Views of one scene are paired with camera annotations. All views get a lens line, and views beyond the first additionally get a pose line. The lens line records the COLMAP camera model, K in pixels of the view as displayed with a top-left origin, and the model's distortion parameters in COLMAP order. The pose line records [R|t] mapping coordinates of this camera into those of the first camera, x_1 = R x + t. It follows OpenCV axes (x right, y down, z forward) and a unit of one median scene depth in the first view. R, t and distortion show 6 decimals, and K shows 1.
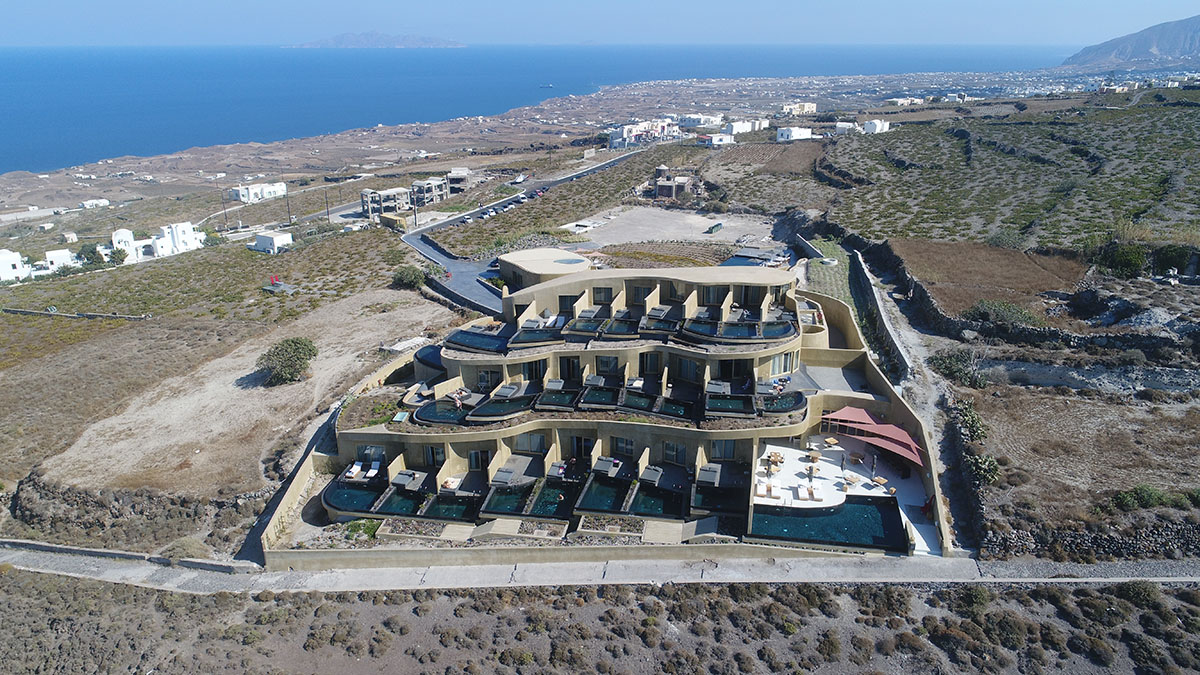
lens RADIAL K [[816.0, 0, 603.5], [0, 816.0, 338.6], [0, 0, 1]] dist [-0.002970, 0.004321]
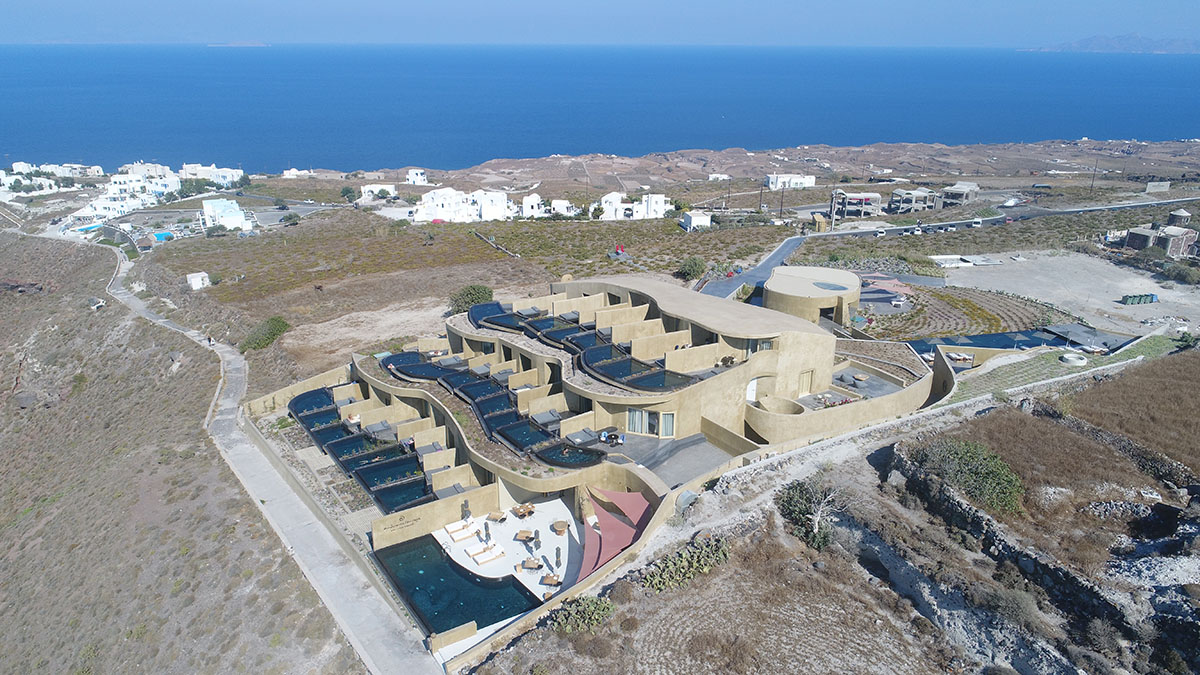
lens RADIAL K [[816.0, 0, 602.2], [0, 816.0, 336.5], [0, 0, 1]] dist [-0.002970, 0.004321]
pose [[0.688094, 0.257212, -0.678505, 0.260361], [-0.260581, 0.960283, 0.099767, -0.043832], [0.677218, 0.108157, 0.727790, 0.132981]]
